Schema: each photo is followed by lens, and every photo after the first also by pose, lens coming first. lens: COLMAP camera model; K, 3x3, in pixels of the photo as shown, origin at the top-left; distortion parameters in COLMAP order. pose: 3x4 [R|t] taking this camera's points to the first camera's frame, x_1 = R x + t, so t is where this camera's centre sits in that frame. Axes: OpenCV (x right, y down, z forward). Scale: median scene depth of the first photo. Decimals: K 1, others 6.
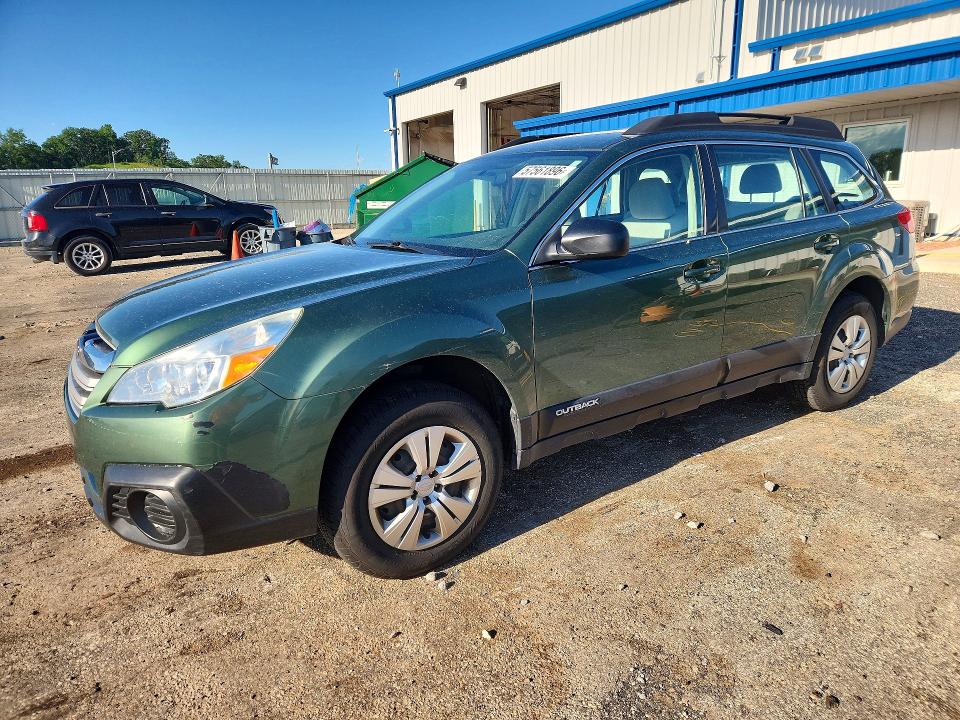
lens RADIAL K [[682.2, 0, 481.5], [0, 682.2, 359.0], [0, 0, 1]] dist [0.013809, 0.000428]
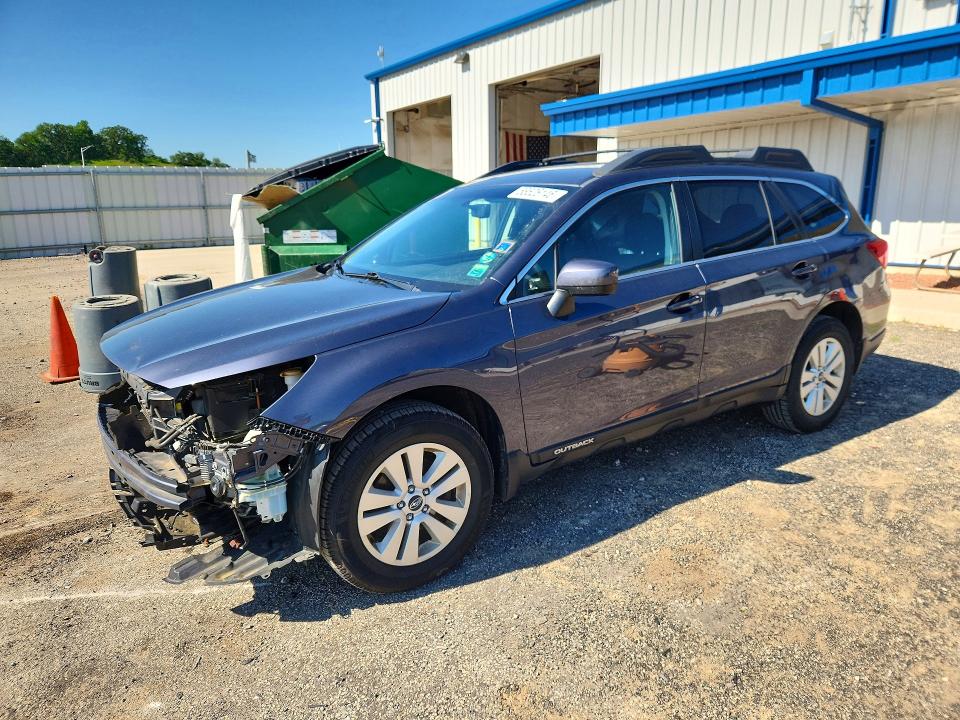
lens RADIAL K [[682.2, 0, 478.4], [0, 682.2, 361.4], [0, 0, 1]] dist [0.013809, 0.000428]
pose [[0.999857, -0.000445, 0.016912, -0.021512], [0.000365, 0.999989, 0.004717, -0.052421], [-0.016914, -0.004711, 0.999846, 0.181655]]
